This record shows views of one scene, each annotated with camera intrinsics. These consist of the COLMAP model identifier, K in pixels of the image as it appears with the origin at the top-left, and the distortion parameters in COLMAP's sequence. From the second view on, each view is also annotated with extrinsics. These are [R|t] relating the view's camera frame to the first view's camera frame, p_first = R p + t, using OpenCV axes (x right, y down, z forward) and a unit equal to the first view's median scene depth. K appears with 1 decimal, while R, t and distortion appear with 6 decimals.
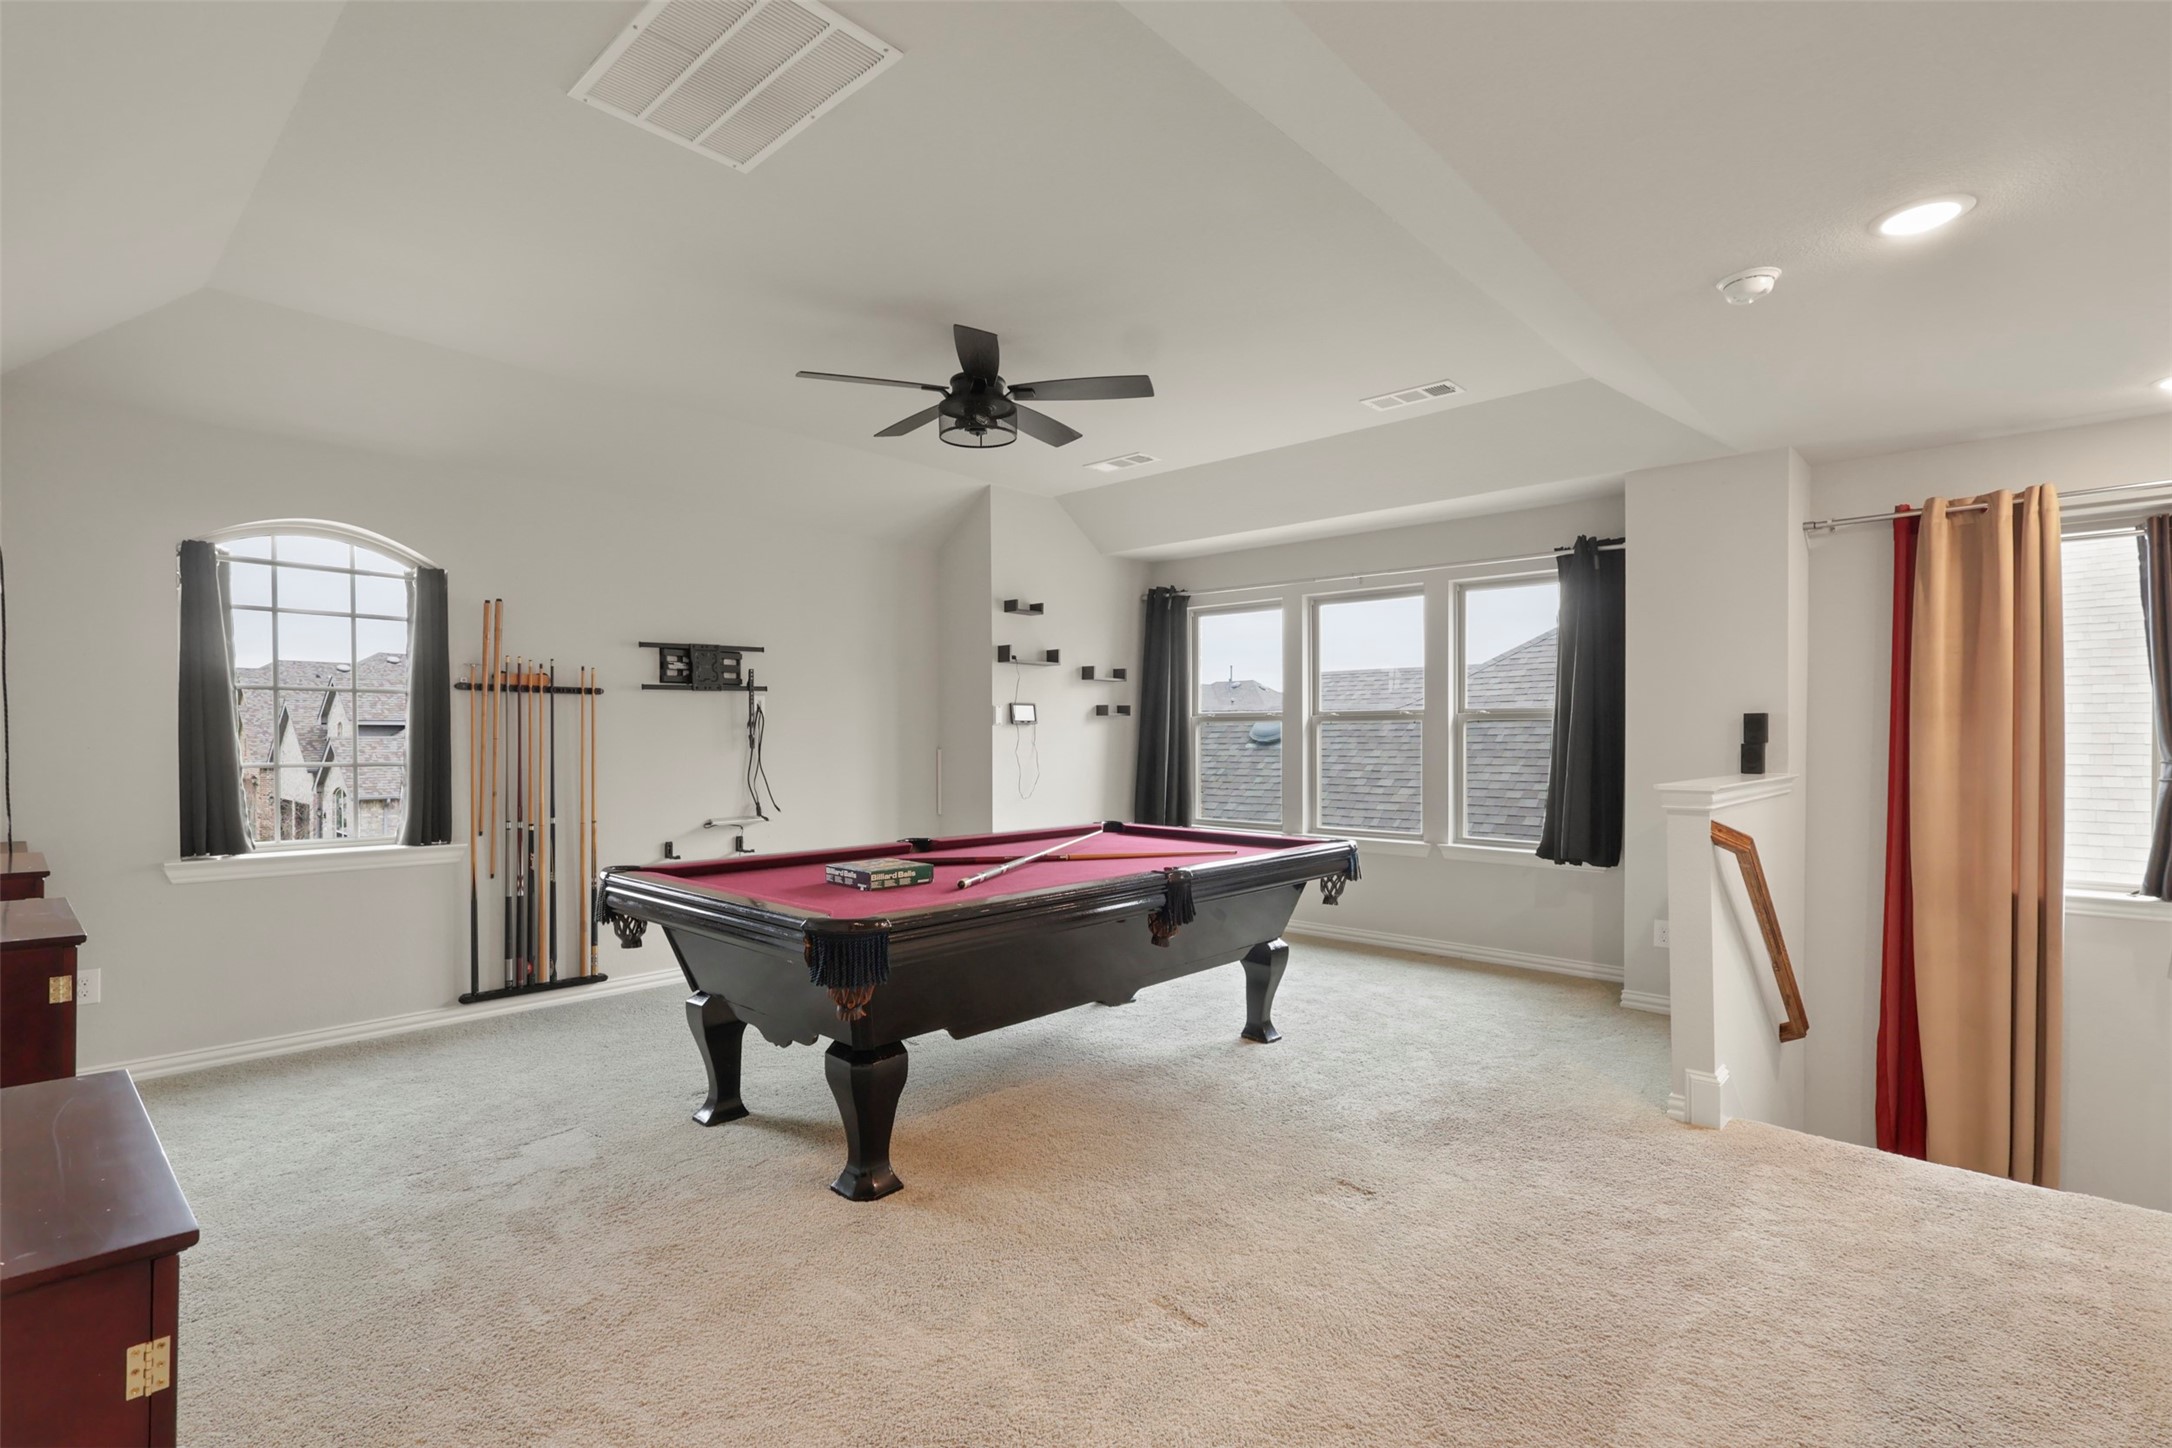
lens RADIAL K [[1007.0, 0, 1079.7], [0, 1007.0, 740.5], [0, 0, 1]] dist [-0.001868, 0.001173]
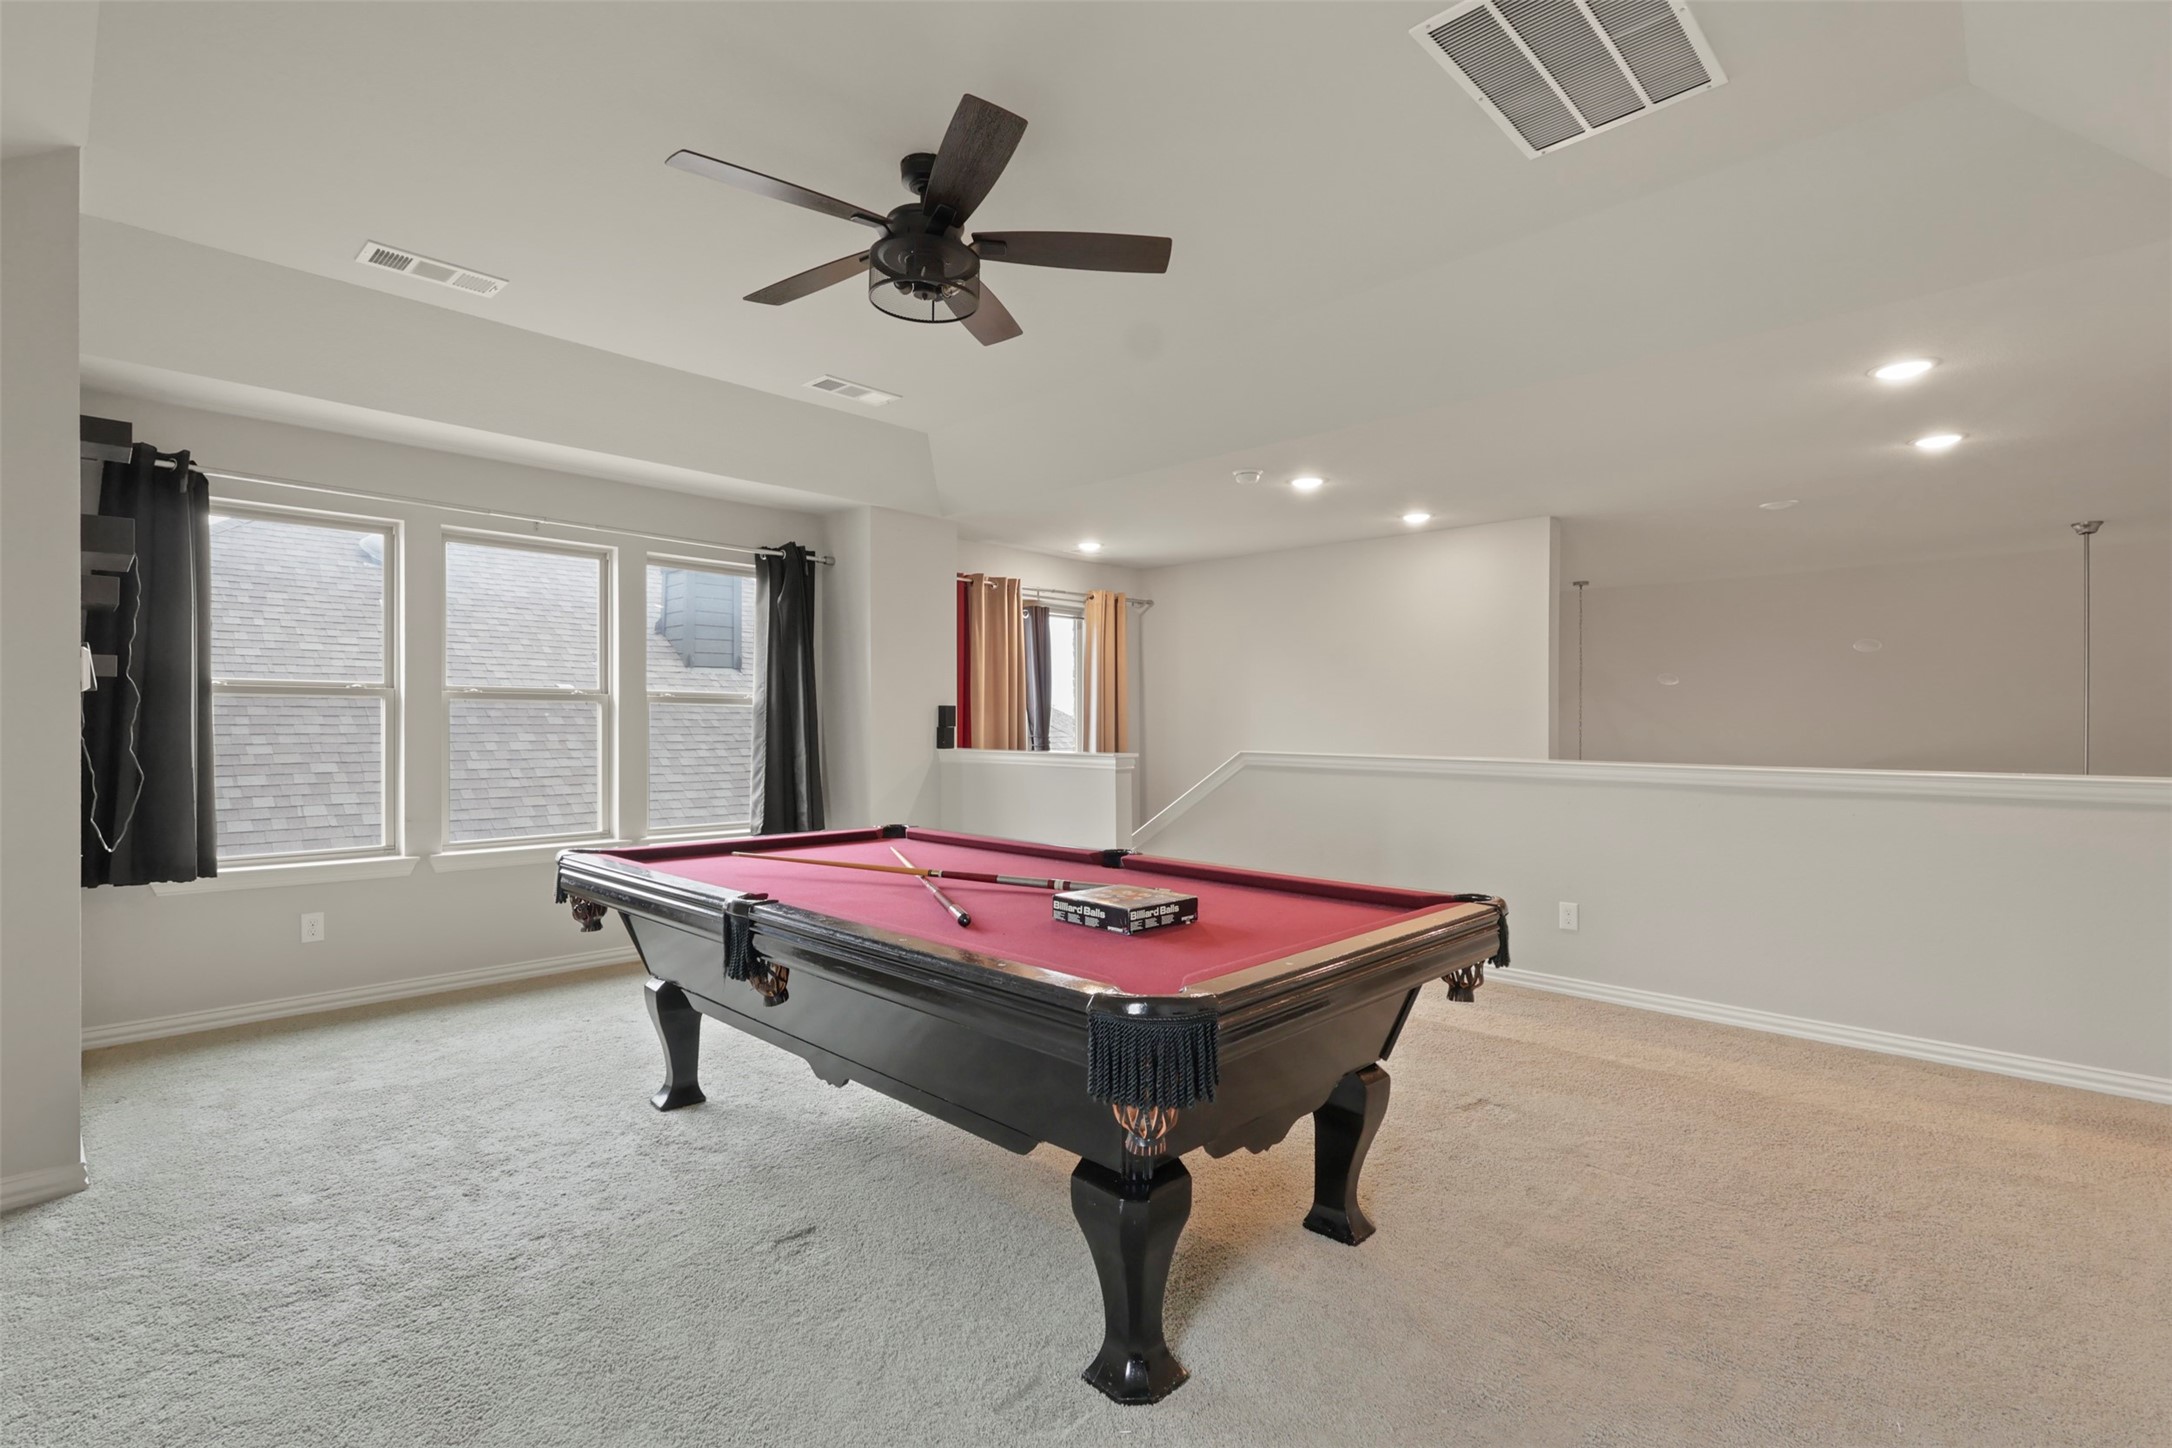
lens RADIAL K [[1007.0, 0, 1080.3], [0, 1007.0, 722.7], [0, 0, 1]] dist [-0.001868, 0.001173]
pose [[0.021370, 0.002322, 0.999769, -0.620851], [-0.001210, 0.999997, -0.002296, -0.001200], [-0.999771, -0.001161, 0.021373, 0.674543]]
